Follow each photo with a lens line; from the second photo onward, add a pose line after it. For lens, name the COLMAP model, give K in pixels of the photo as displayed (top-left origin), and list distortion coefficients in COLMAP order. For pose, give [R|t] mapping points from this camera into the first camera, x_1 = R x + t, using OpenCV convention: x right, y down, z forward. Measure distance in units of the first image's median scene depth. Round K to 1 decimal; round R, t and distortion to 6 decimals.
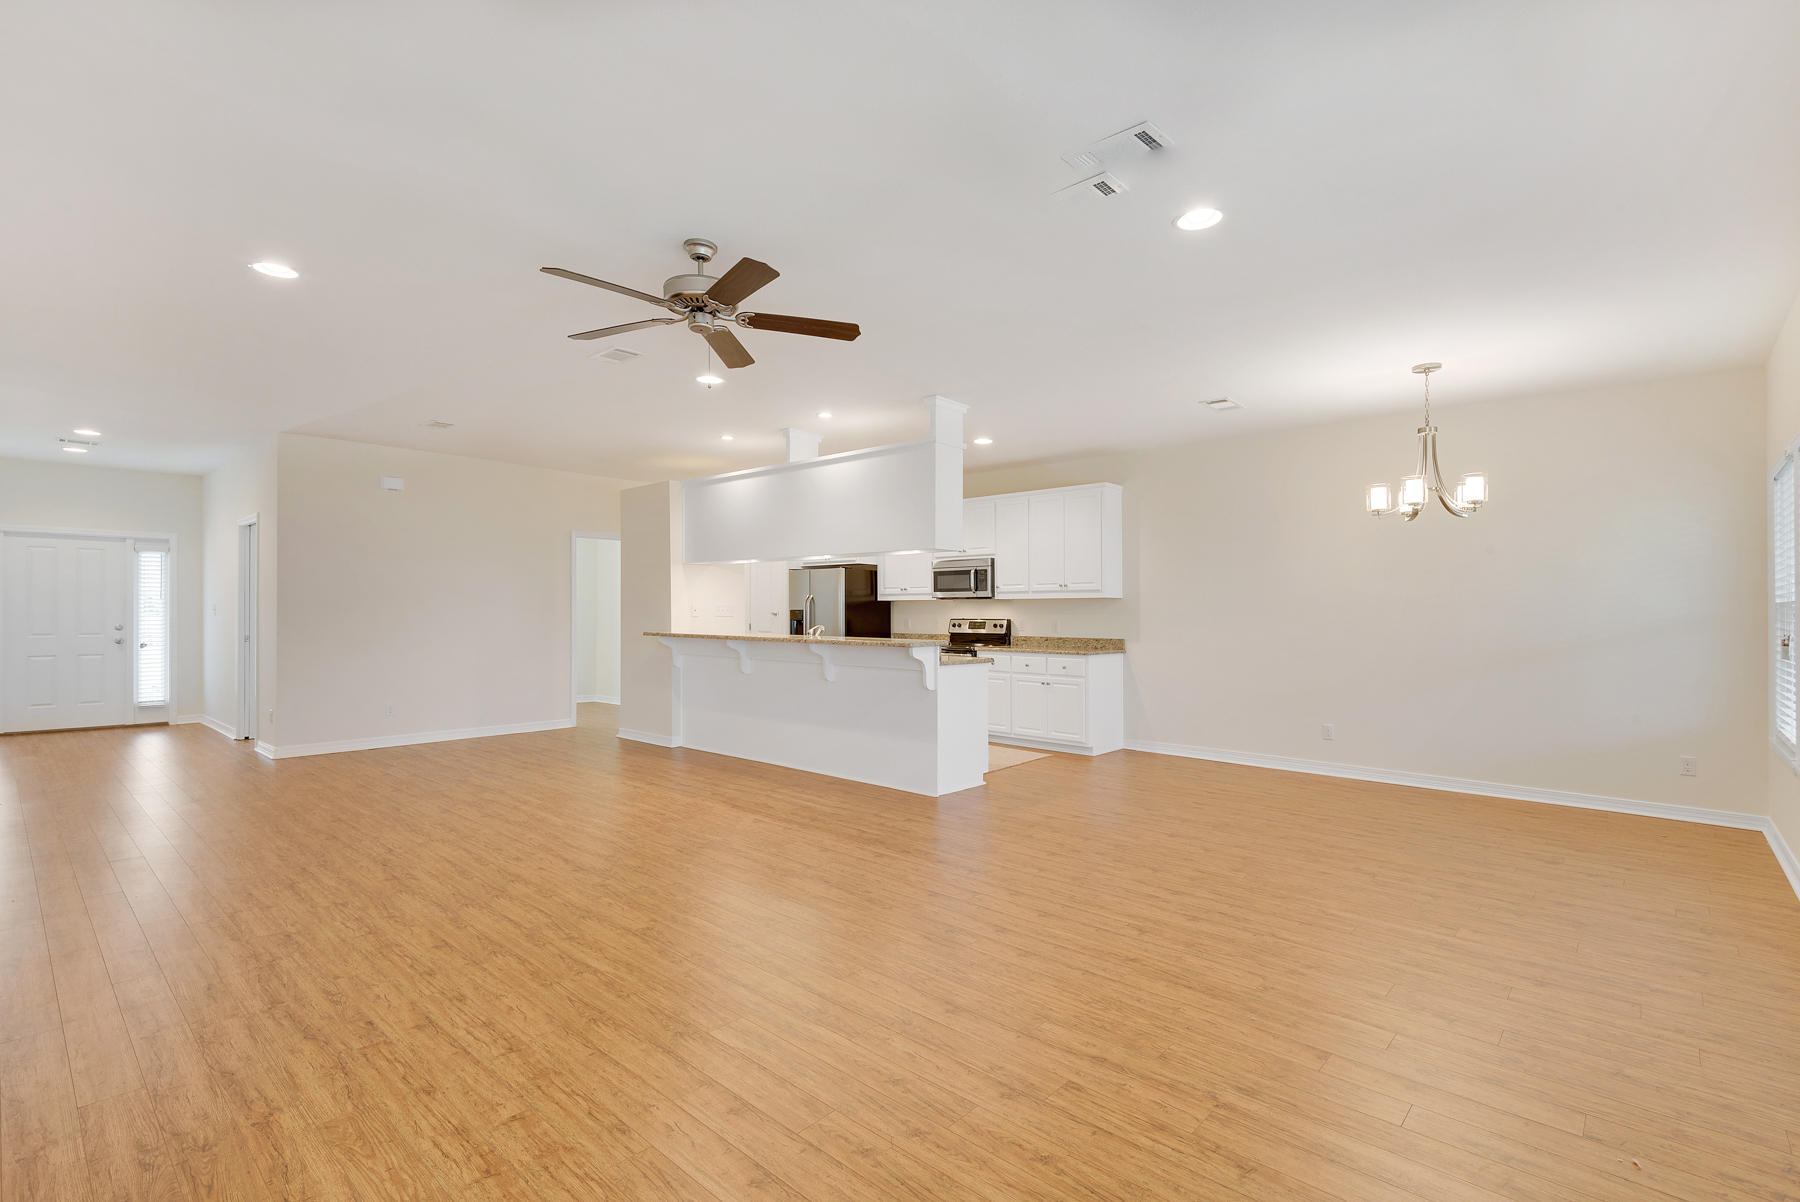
lens RADIAL K [[813.6, 0, 900.0], [0, 813.6, 601.0], [0, 0, 1]] dist [0.024388, -0.012164]
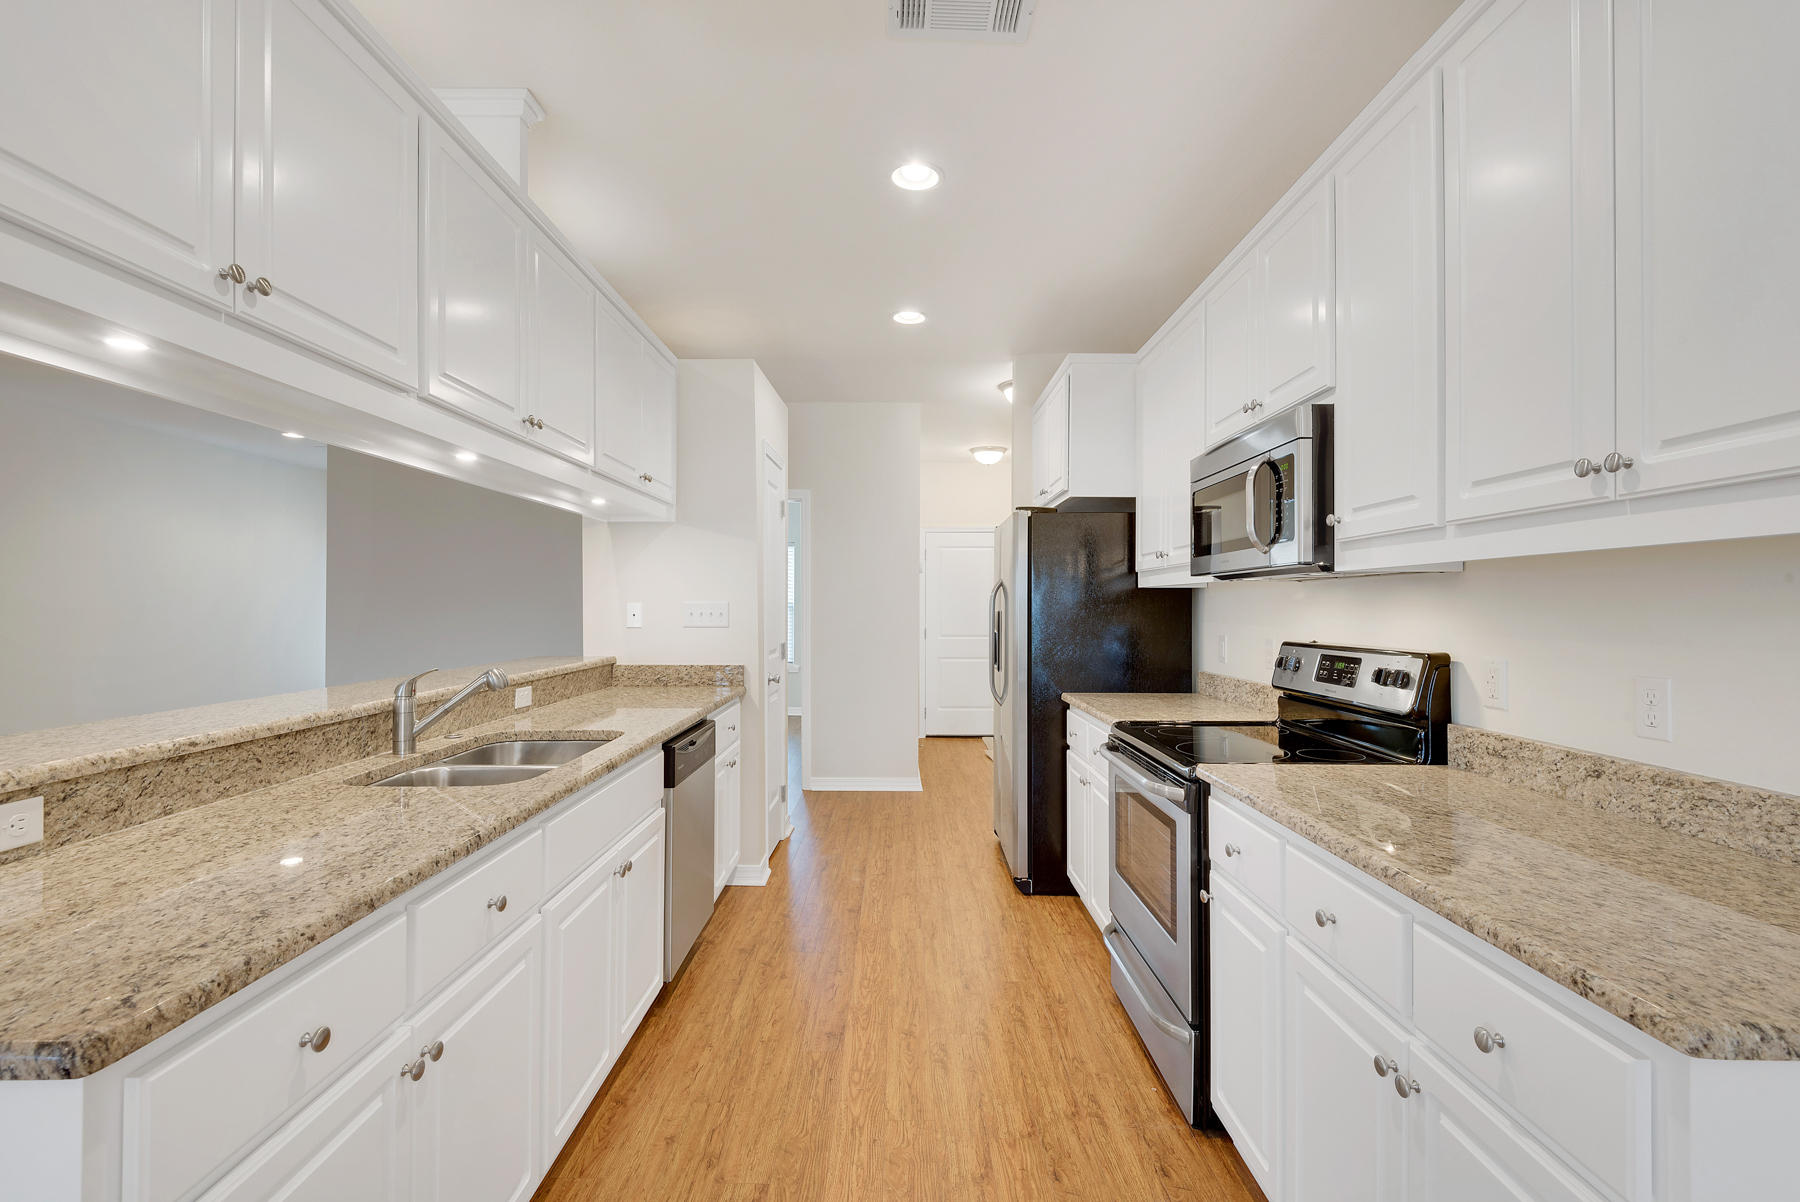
lens RADIAL K [[813.6, 0, 900.0], [0, 813.6, 601.0], [0, 0, 1]] dist [0.024388, -0.012164]
pose [[0.675579, -0.007193, -0.737253, 0.210282], [0.010703, 0.999943, 0.000052, 0.005059], [0.737210, -0.007926, 0.675617, 0.737174]]
